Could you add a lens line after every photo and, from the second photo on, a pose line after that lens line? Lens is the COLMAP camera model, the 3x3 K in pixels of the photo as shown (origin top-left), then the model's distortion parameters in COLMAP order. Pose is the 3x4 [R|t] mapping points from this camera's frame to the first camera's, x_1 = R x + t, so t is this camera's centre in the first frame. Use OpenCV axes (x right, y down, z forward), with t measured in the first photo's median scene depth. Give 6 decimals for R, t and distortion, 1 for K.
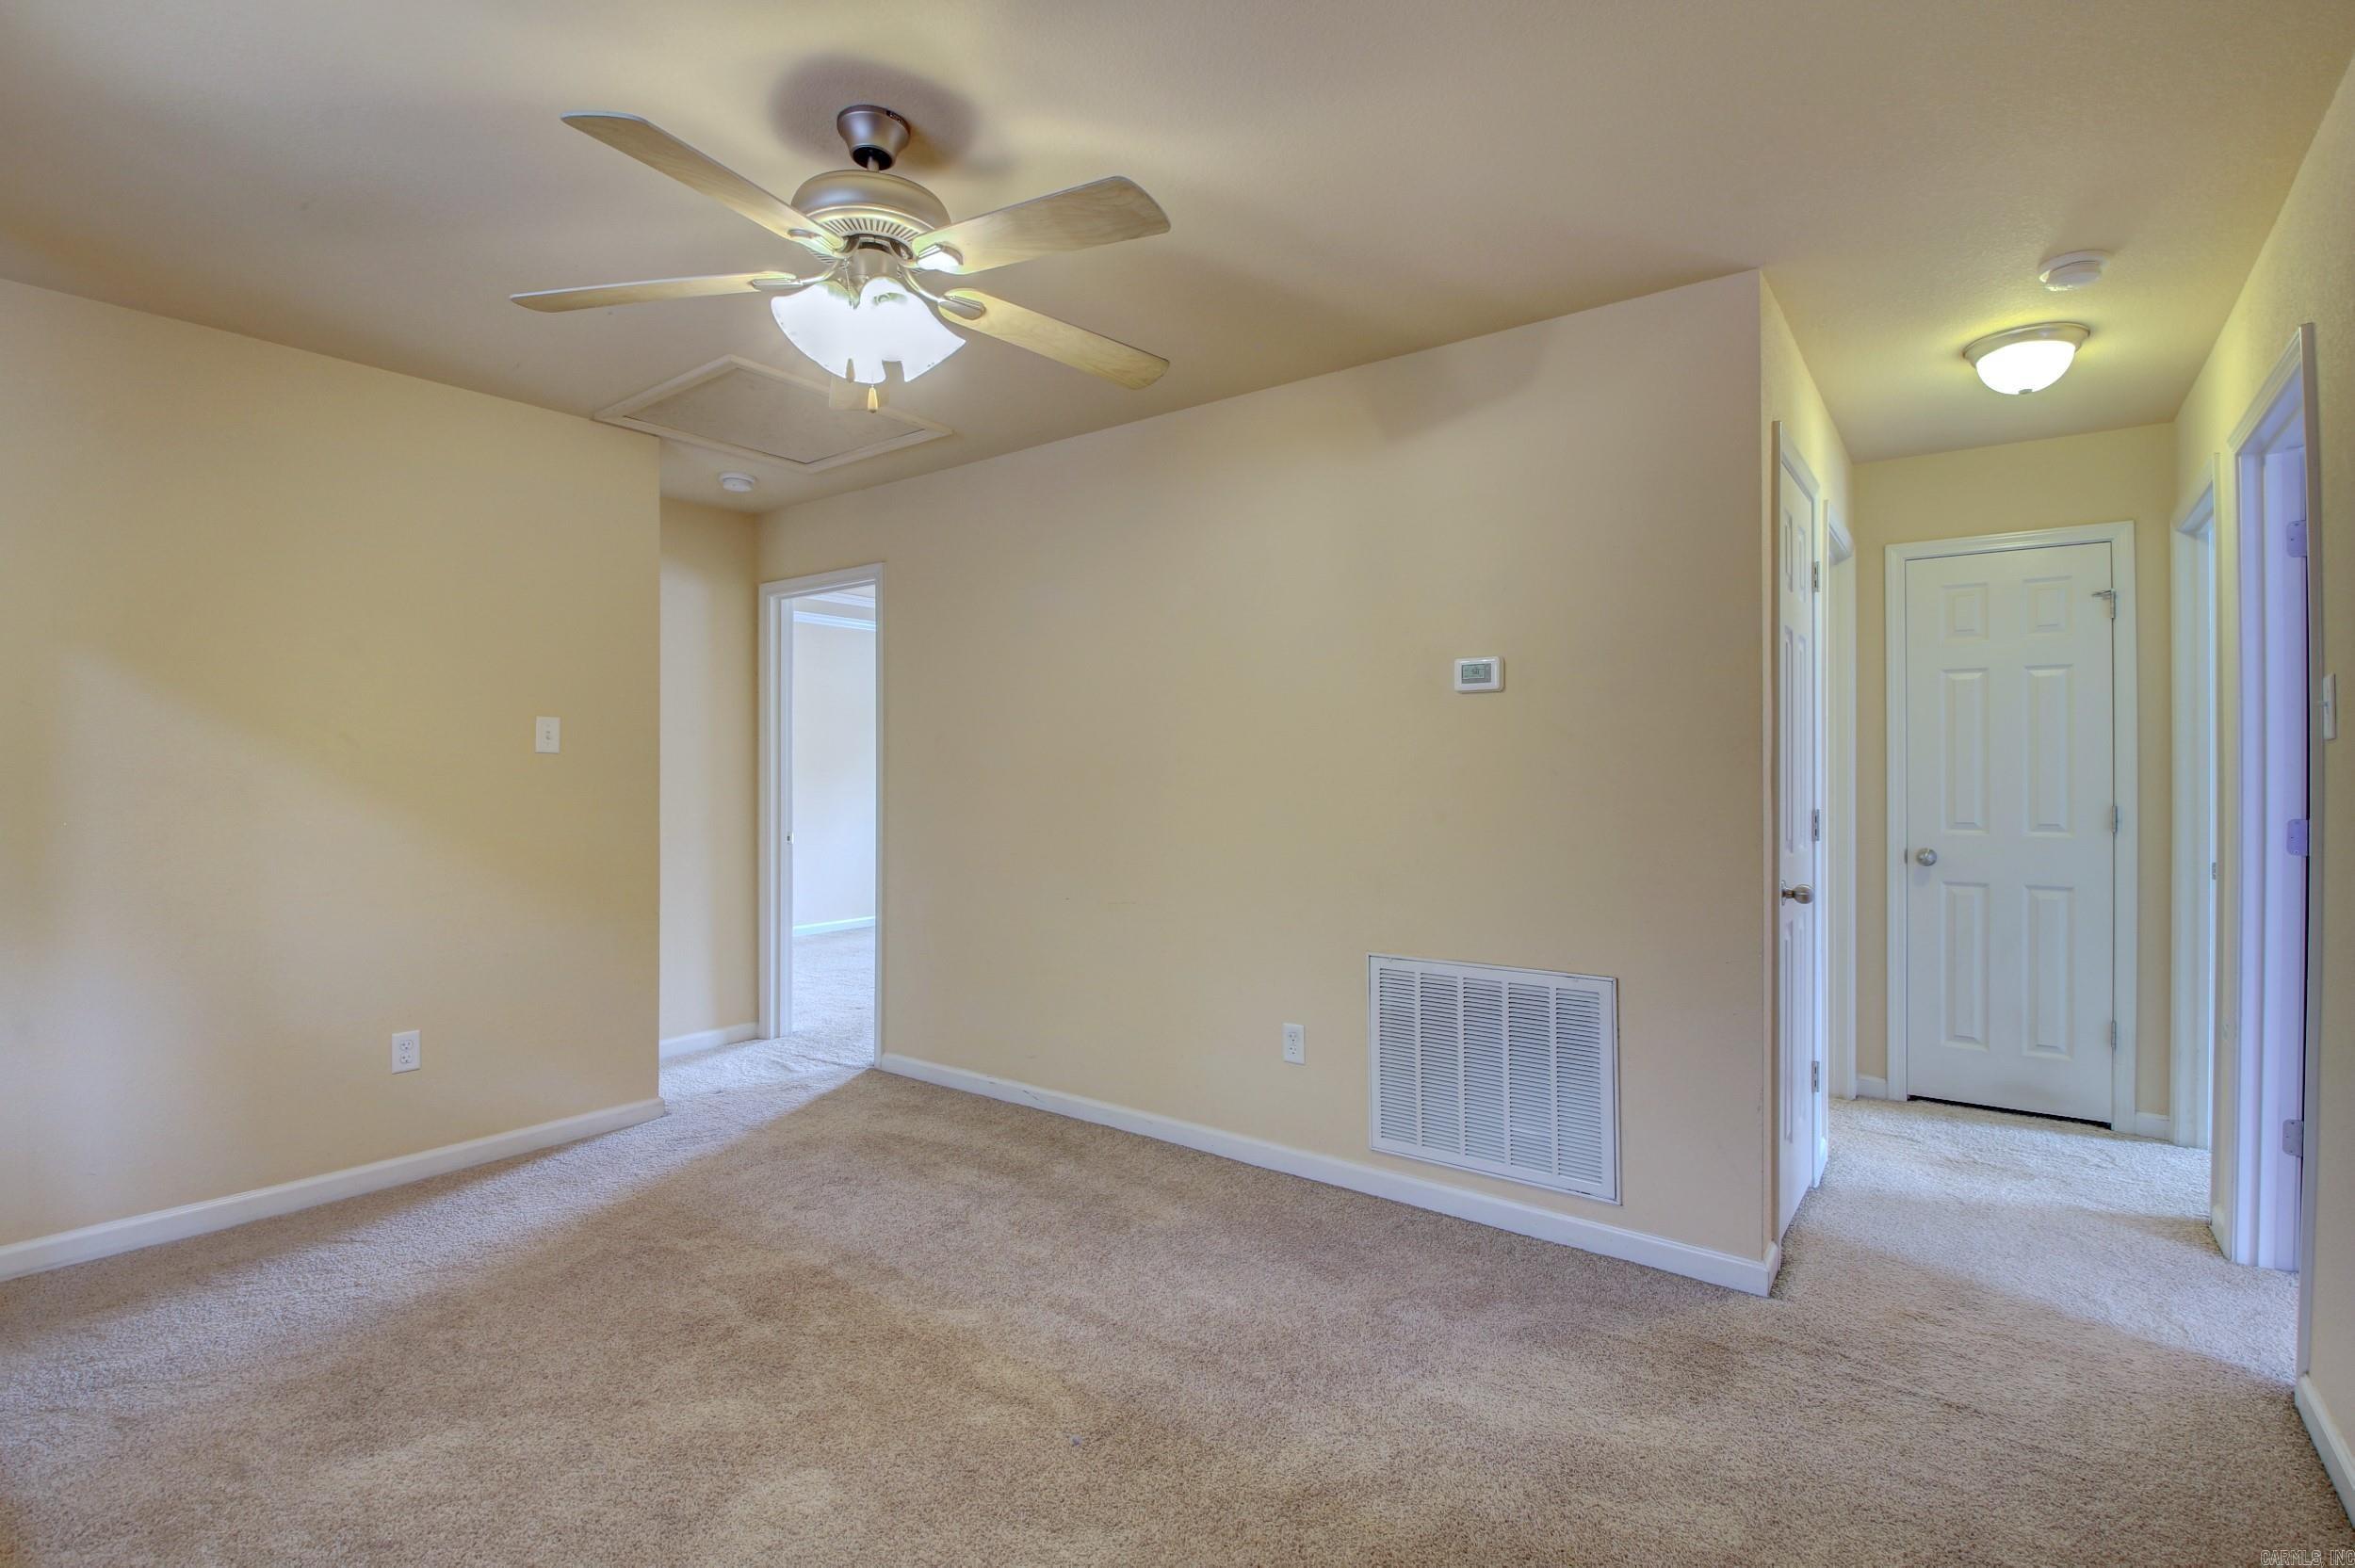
lens RADIAL K [[1091.2, 0, 1174.2], [0, 1091.2, 780.0], [0, 0, 1]] dist [0.001917, -0.017258]
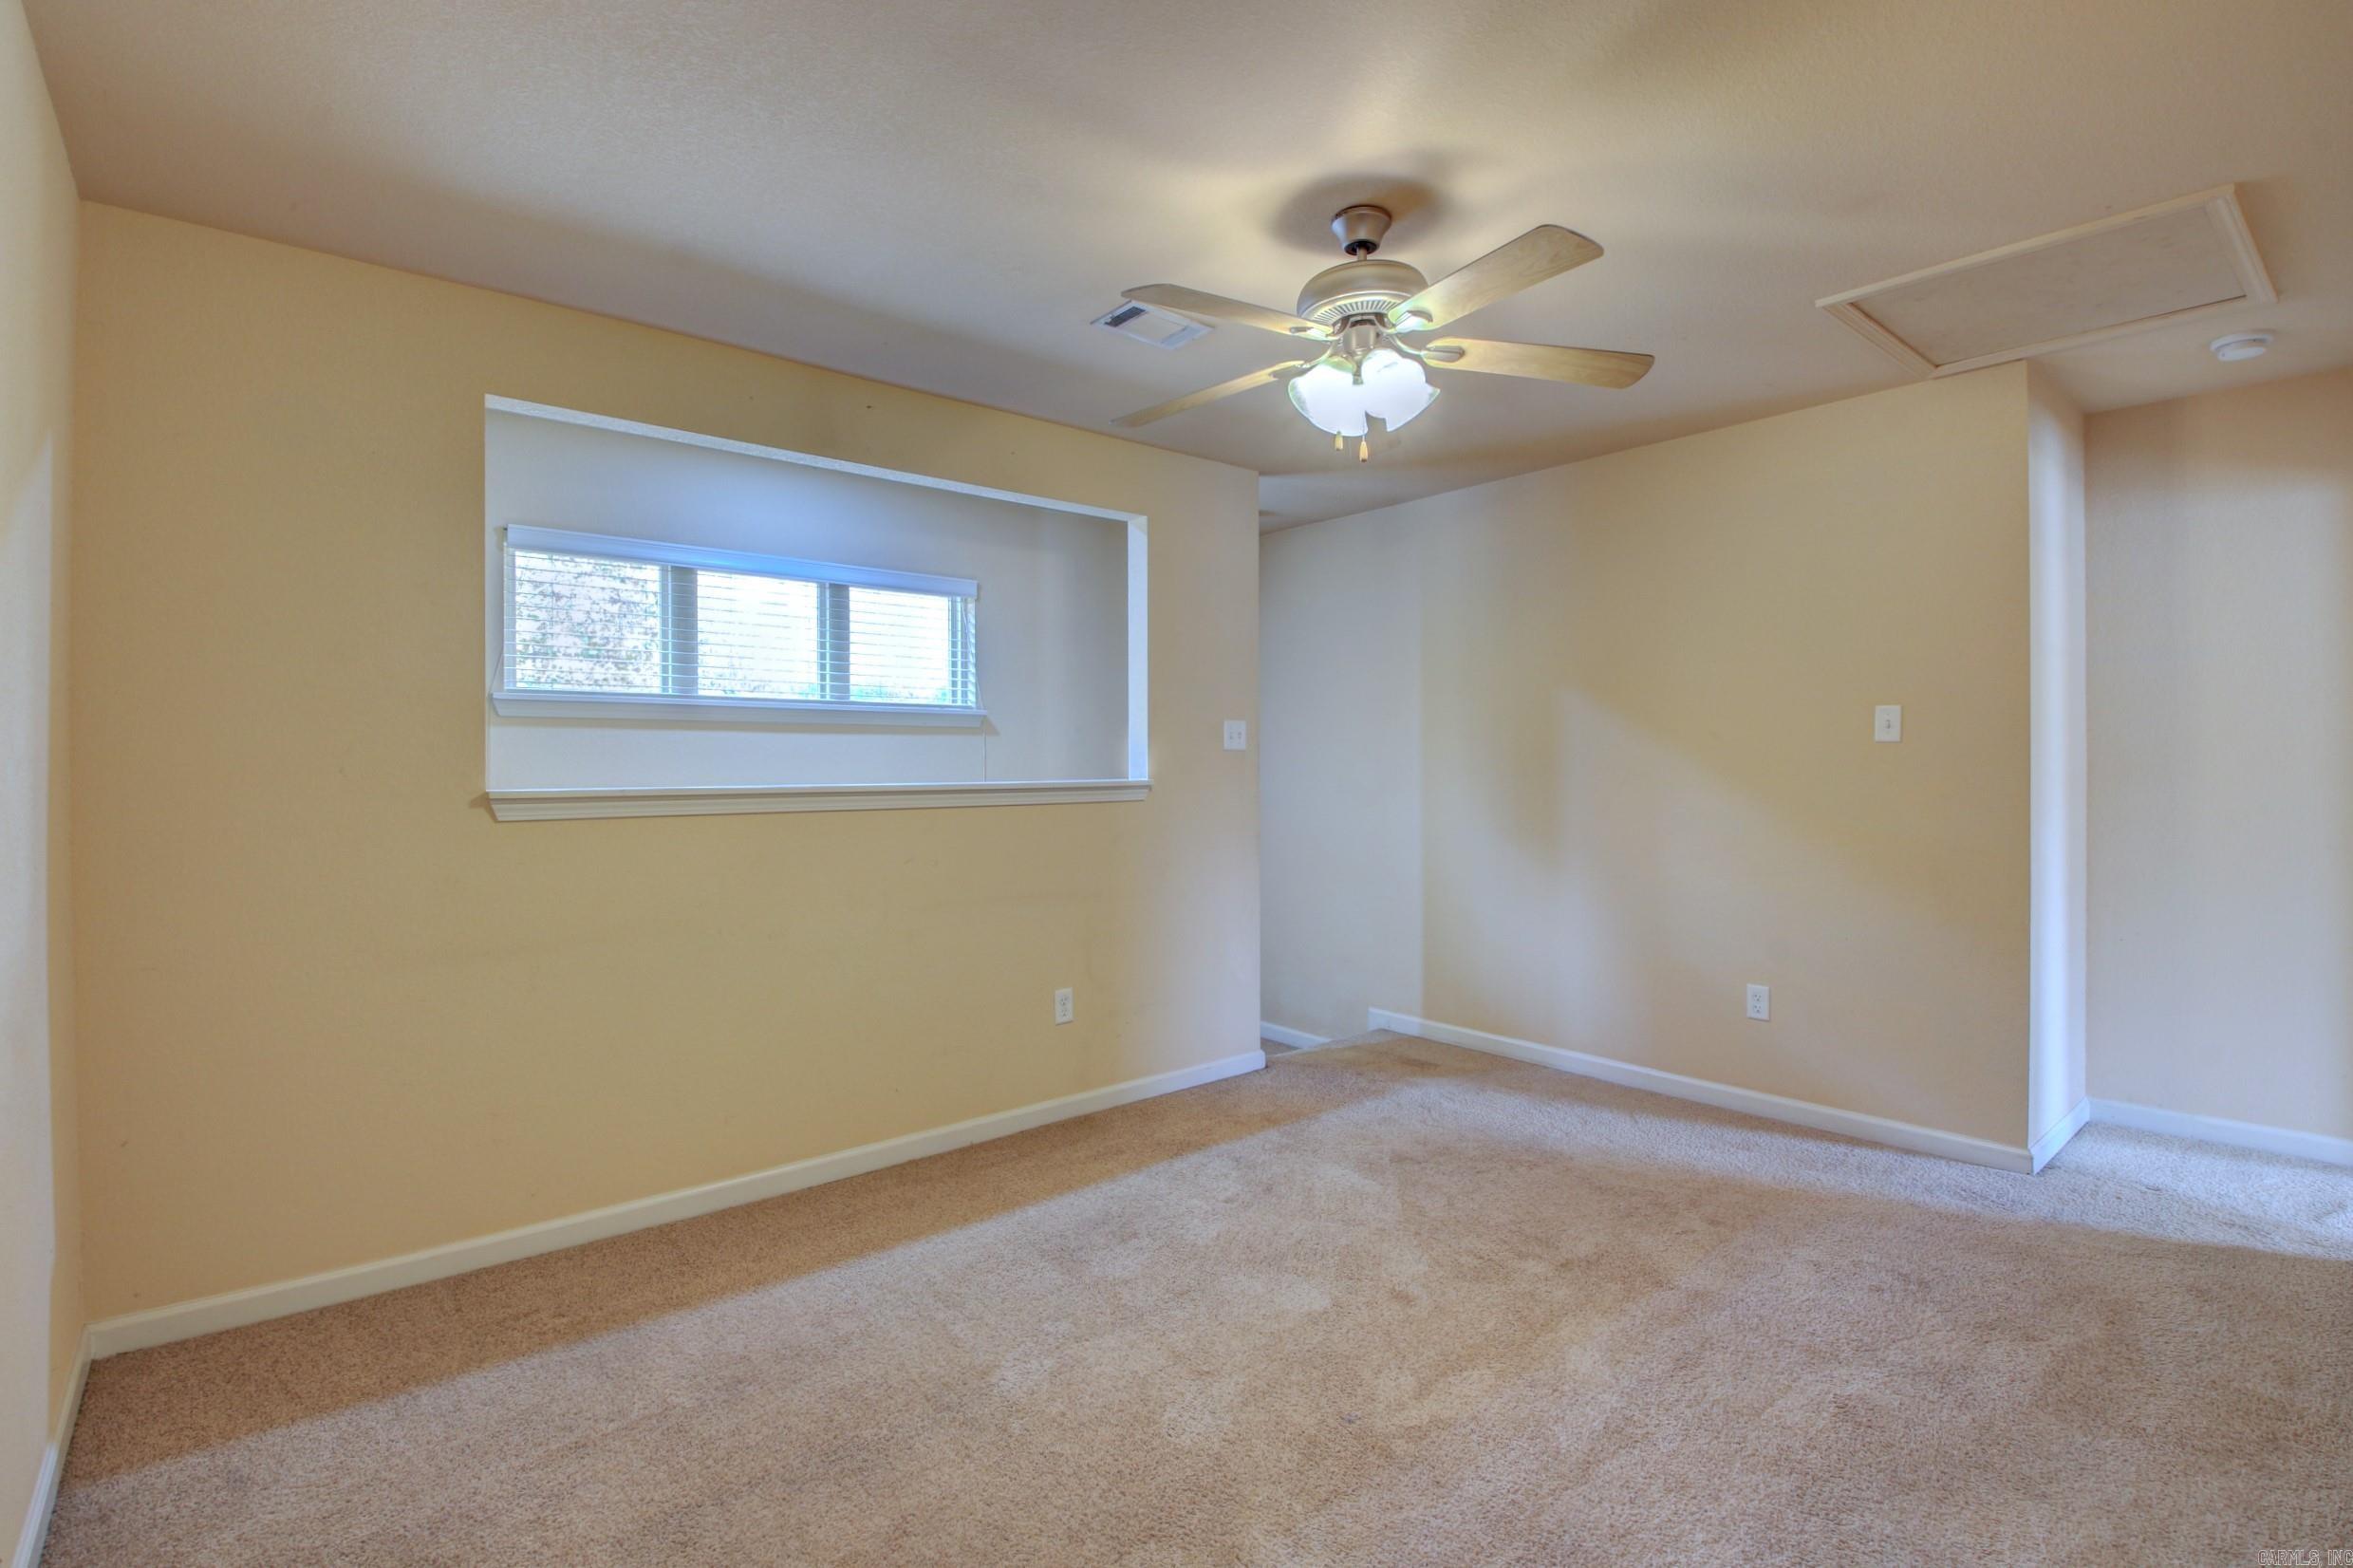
lens RADIAL K [[1090.5, 0, 1178.8], [0, 1090.5, 774.8], [0, 0, 1]] dist [0.001917, -0.017258]
pose [[-0.217276, 0.008779, -0.976071, 0.617427], [-0.003336, 0.999947, 0.009737, -0.003731], [0.976104, 0.005372, -0.217236, 0.704357]]
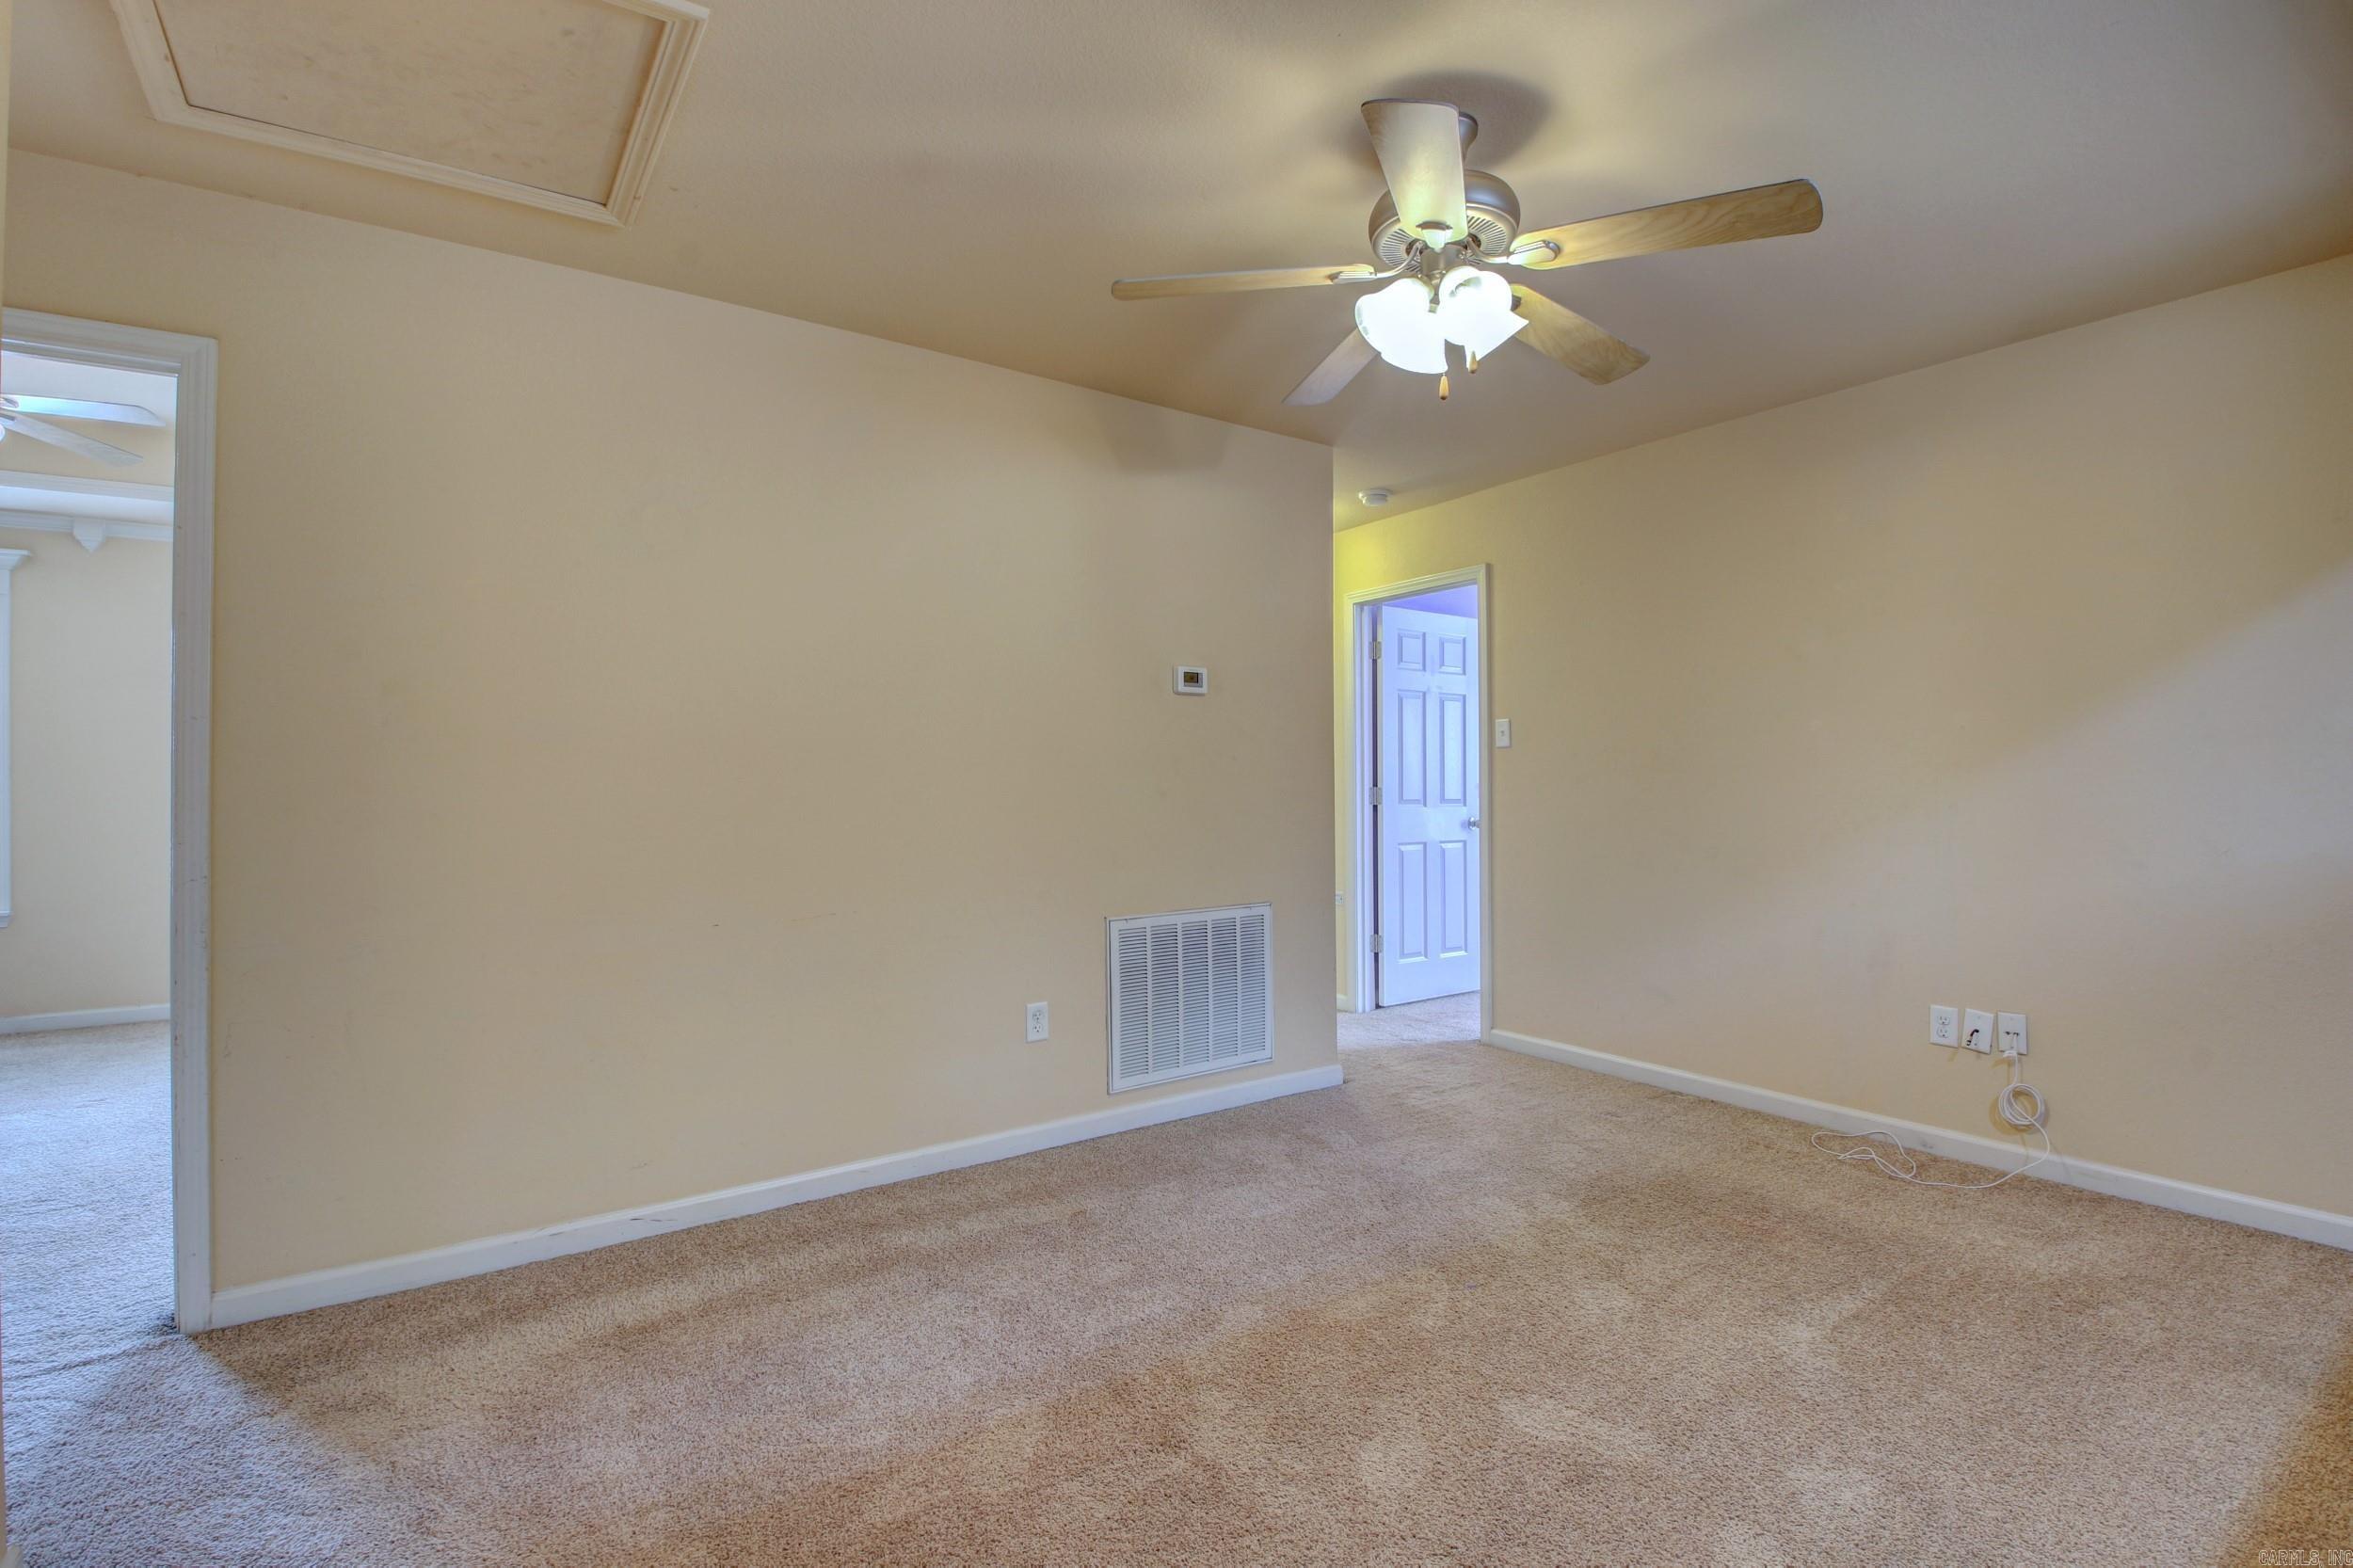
lens RADIAL K [[1090.4, 0, 1182.4], [0, 1090.4, 778.4], [0, 0, 1]] dist [0.001917, -0.017258]
pose [[0.309473, 0.000771, 0.950908, -0.903623], [0.011857, 0.999919, -0.004670, 0.022340], [-0.950834, 0.012720, 0.309439, 0.609618]]
